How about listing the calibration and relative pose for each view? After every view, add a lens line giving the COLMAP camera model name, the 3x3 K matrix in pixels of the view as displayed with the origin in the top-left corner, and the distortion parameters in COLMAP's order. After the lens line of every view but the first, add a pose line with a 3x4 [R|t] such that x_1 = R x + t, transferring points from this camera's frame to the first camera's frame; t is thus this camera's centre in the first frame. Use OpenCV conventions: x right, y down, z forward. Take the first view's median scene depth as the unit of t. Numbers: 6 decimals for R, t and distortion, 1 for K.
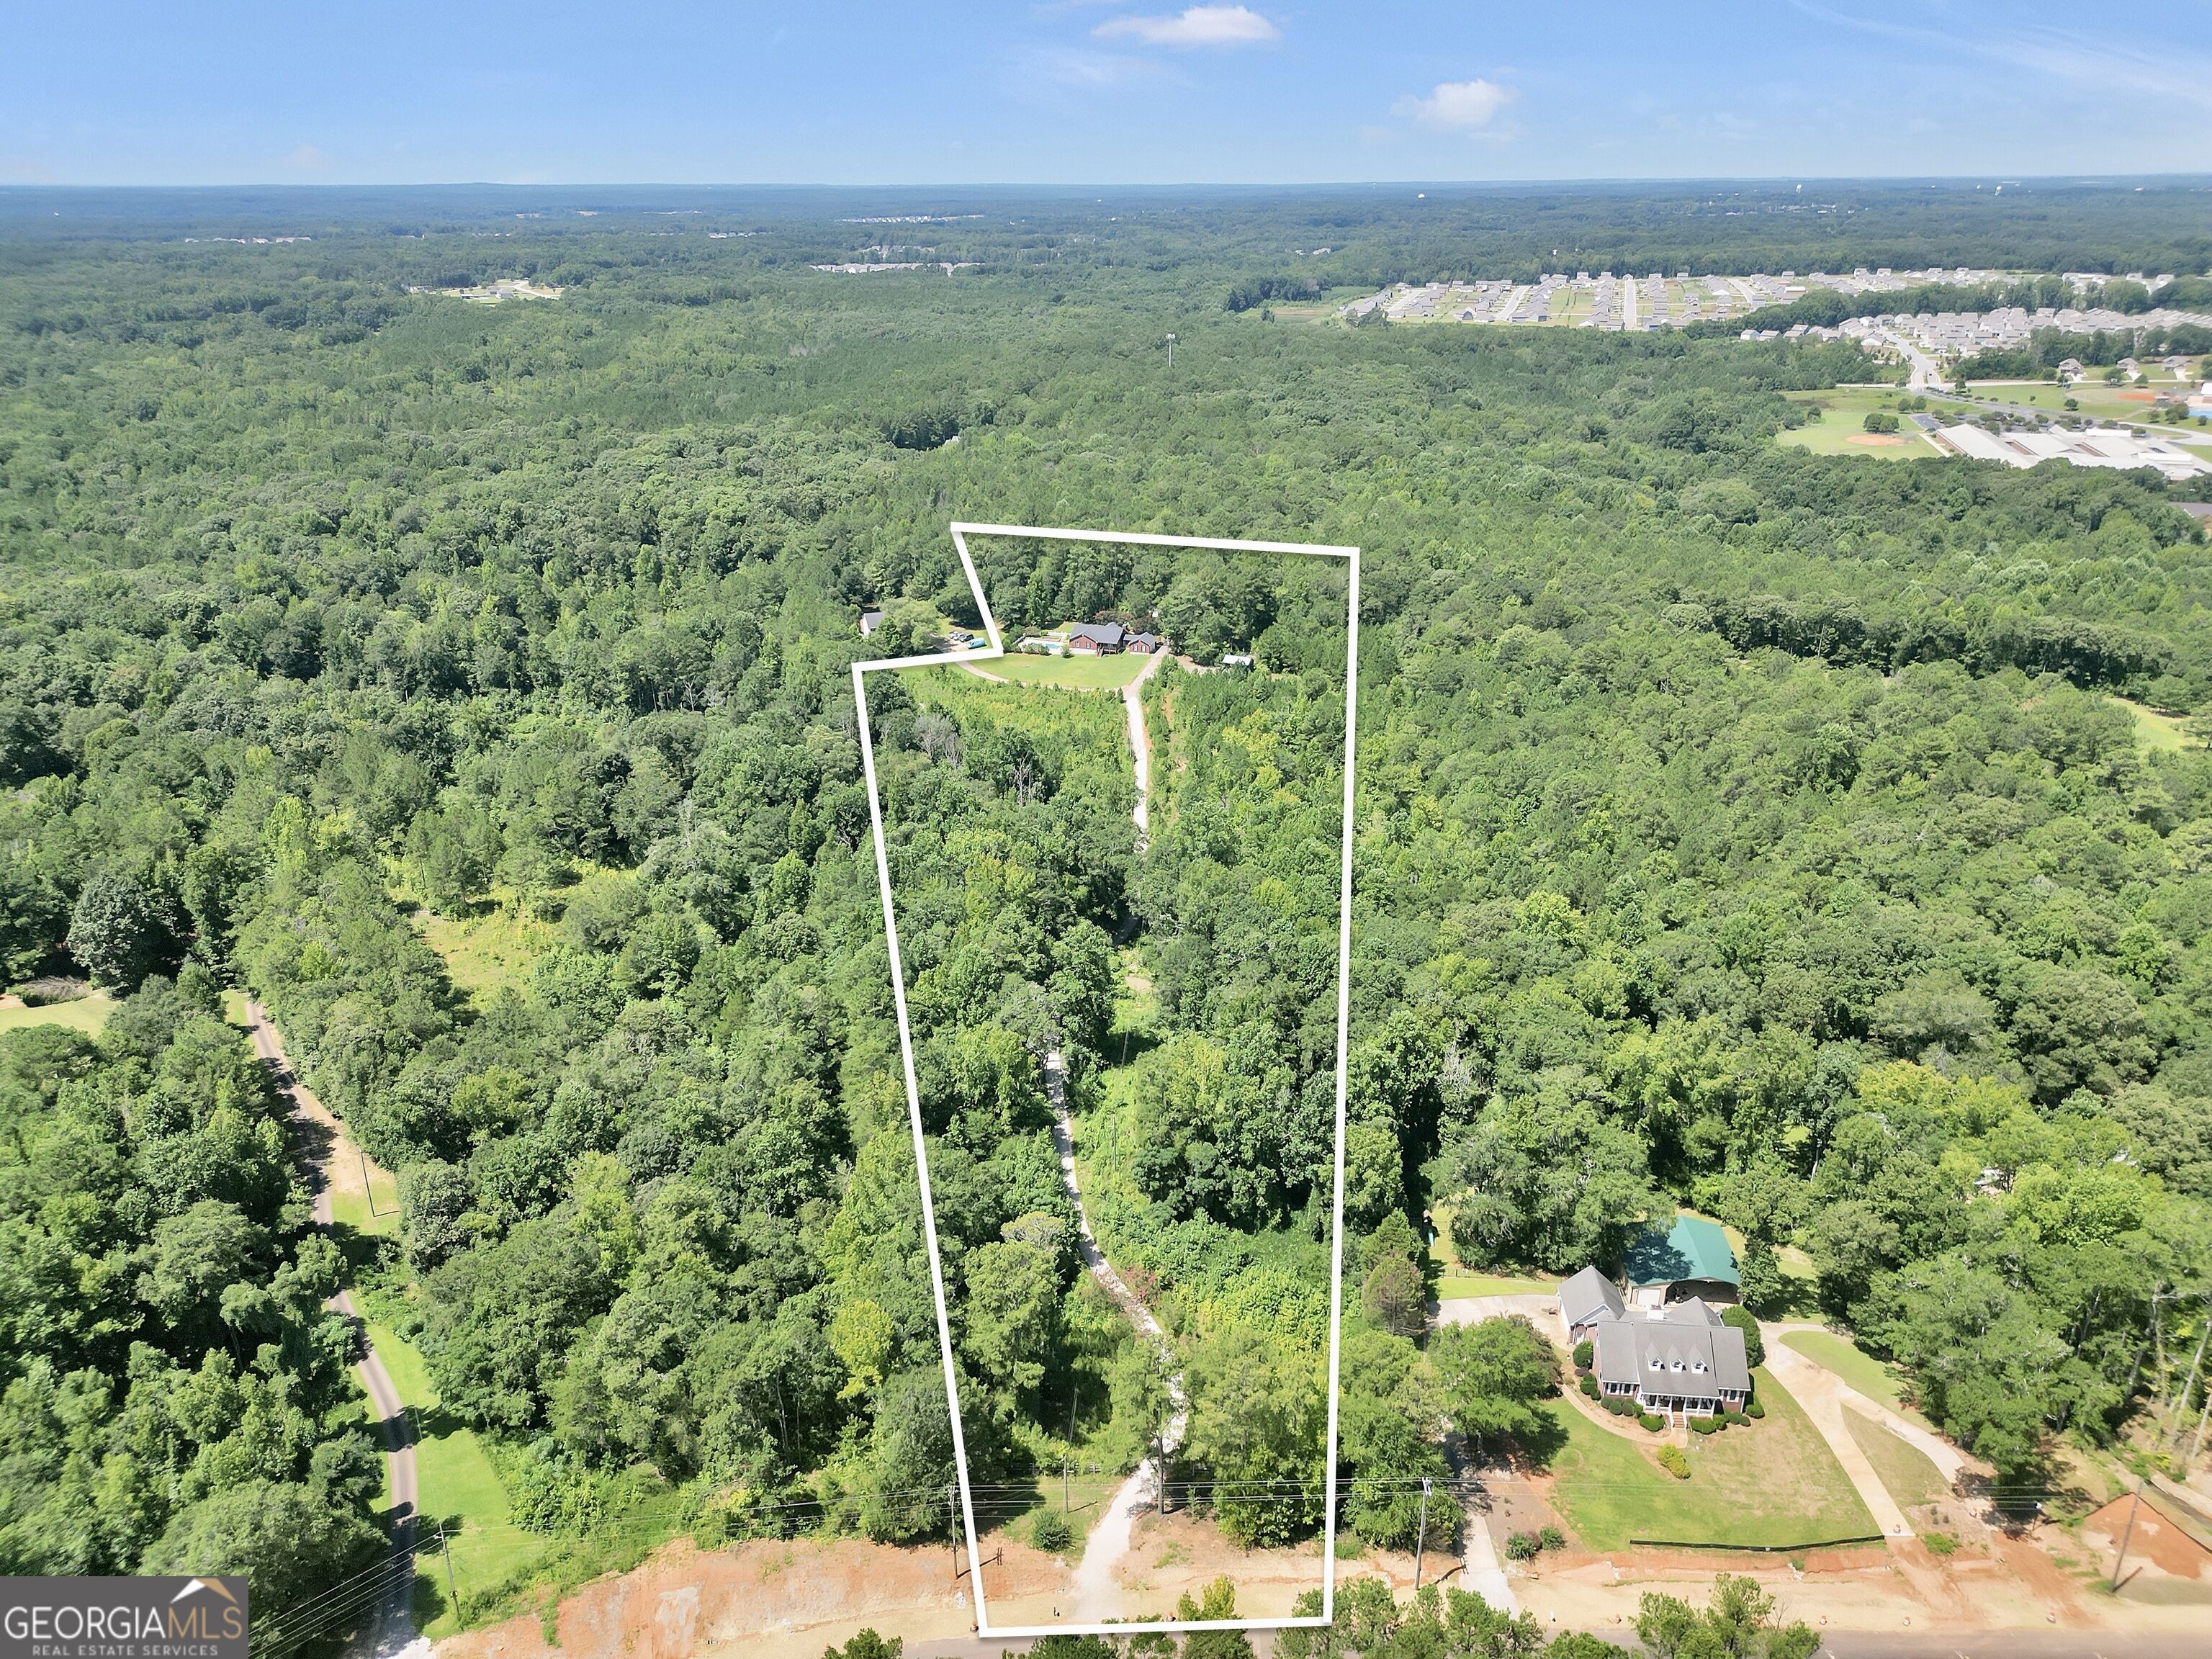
lens RADIAL K [[1546.7, 0, 1106.8], [0, 1546.7, 835.7], [0, 0, 1]] dist [0.051440, -0.045333]
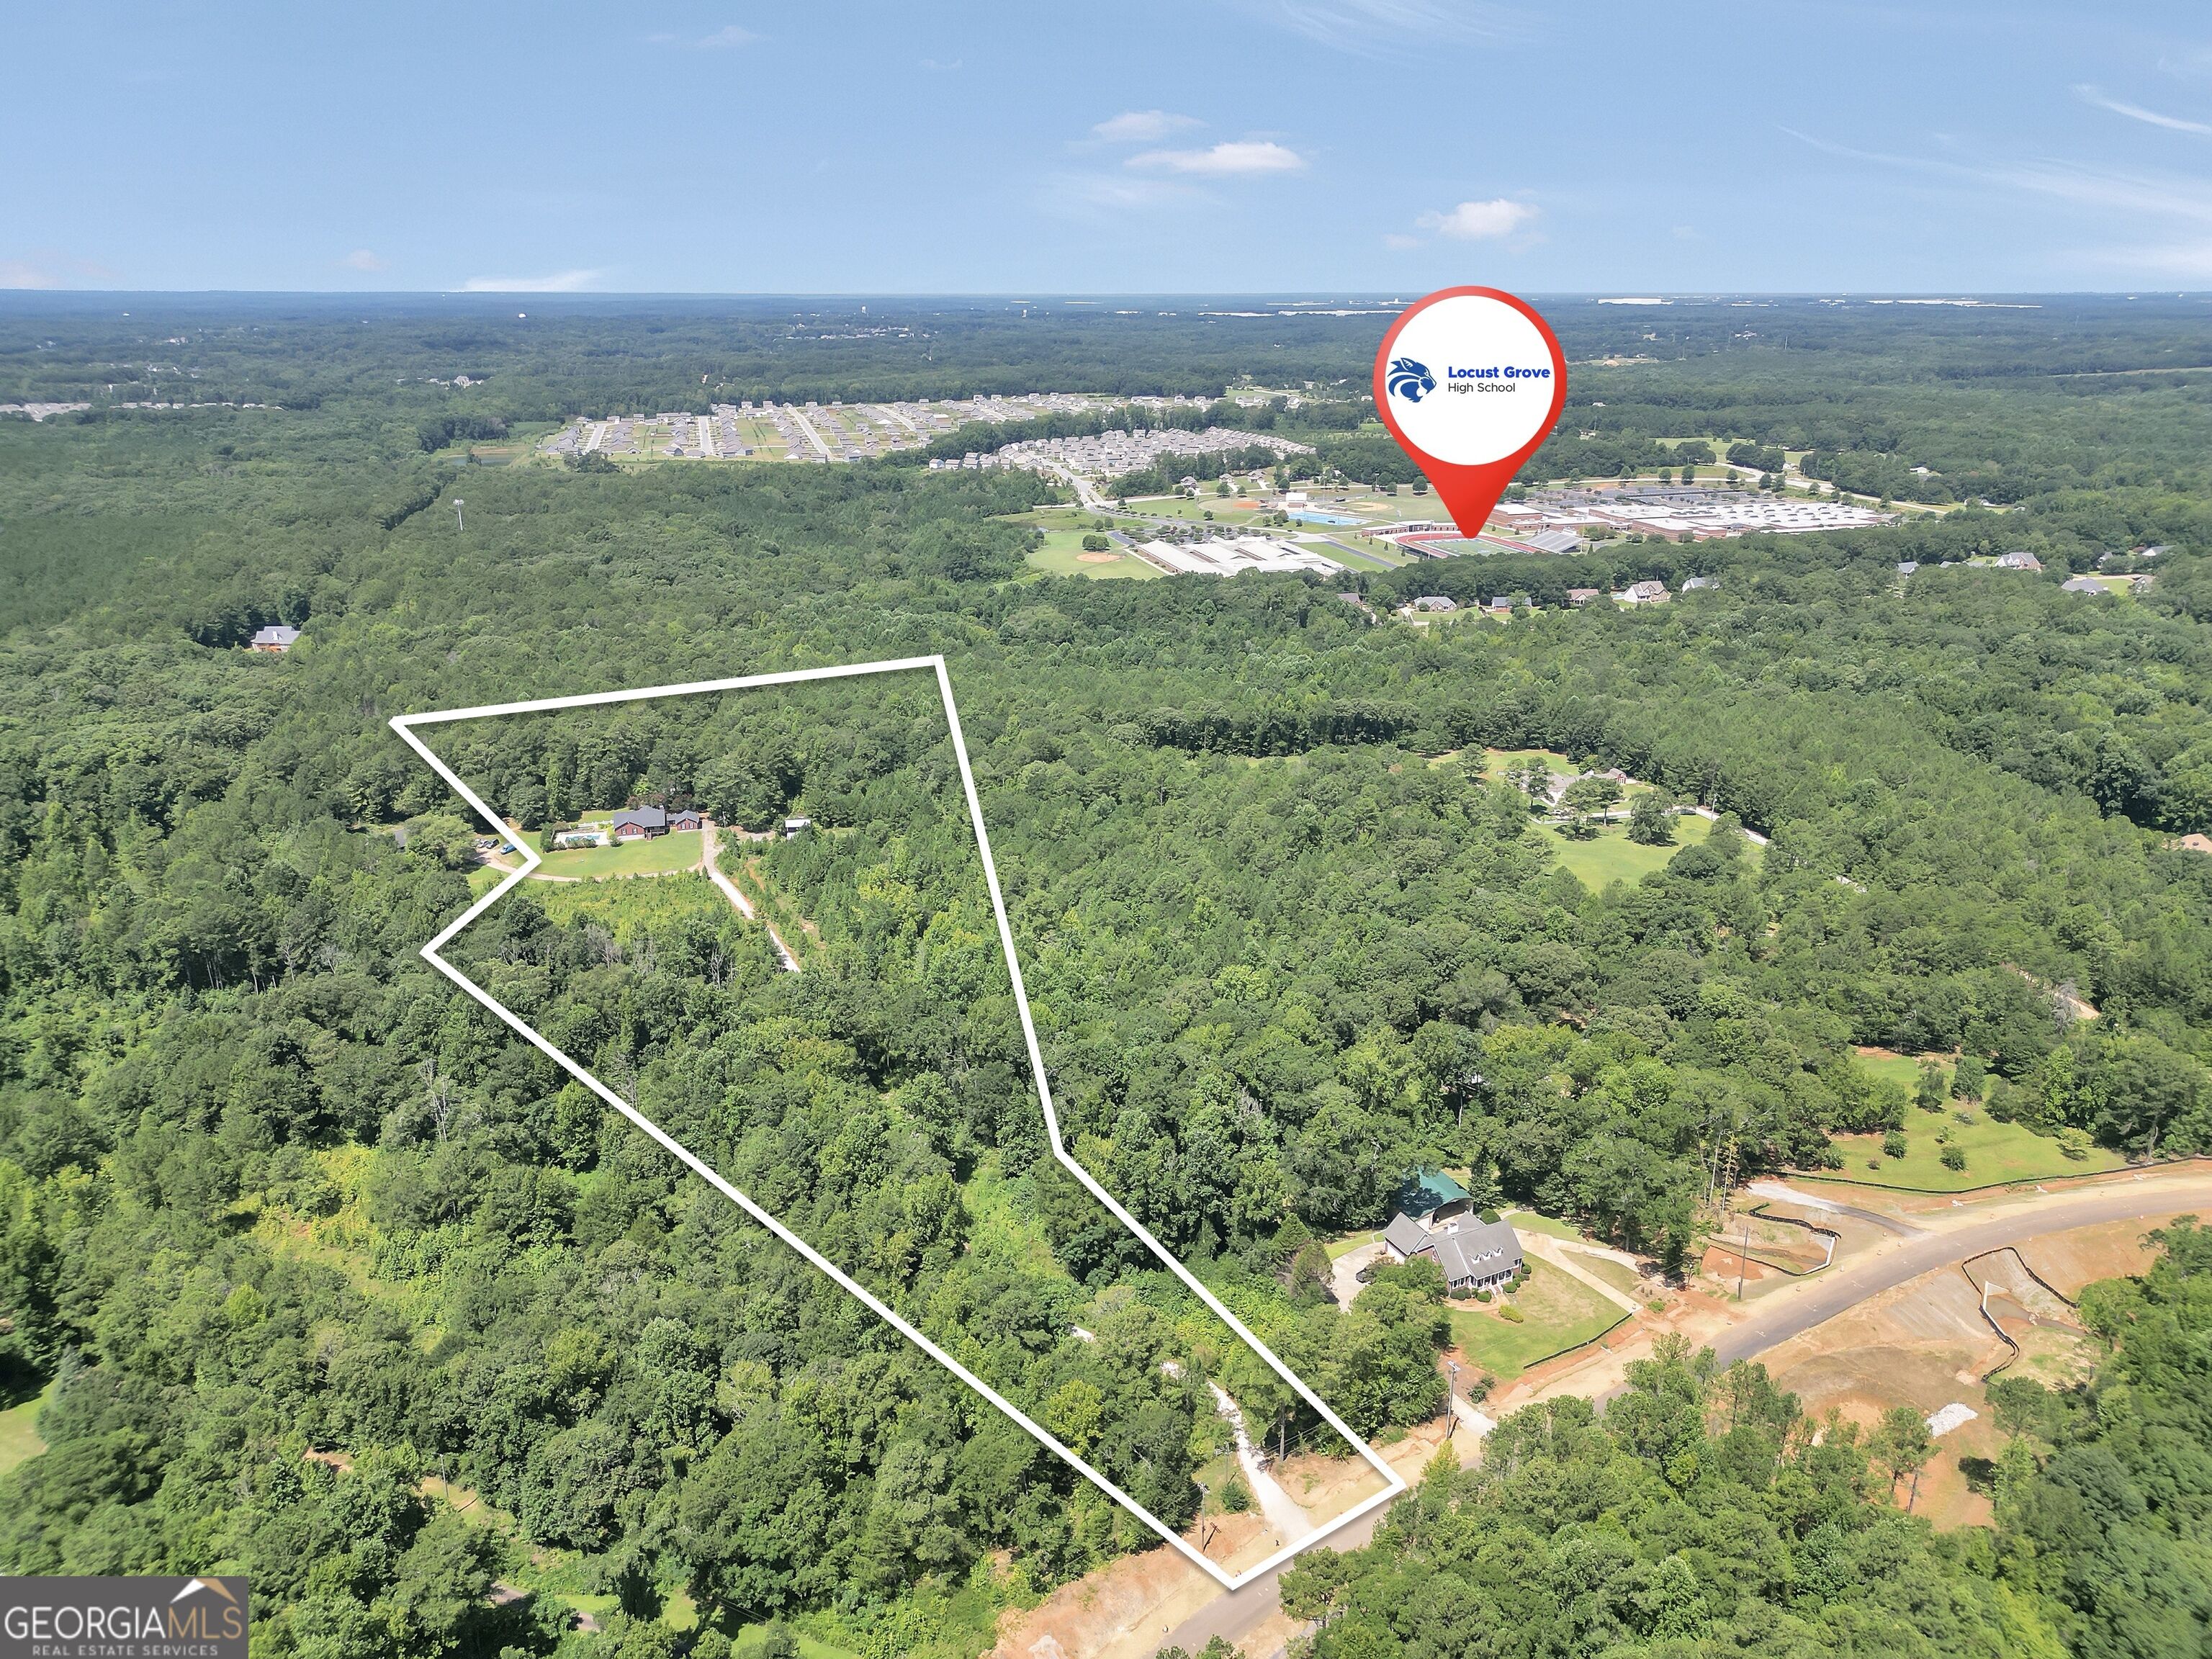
lens RADIAL K [[1546.7, 0, 1121.7], [0, 1546.7, 831.4], [0, 0, 1]] dist [0.051440, -0.045333]
pose [[0.851391, -0.163854, 0.498282, -0.217646], [0.195869, 0.980554, -0.012229, -0.039202], [-0.486588, 0.108009, 0.866929, -0.060382]]
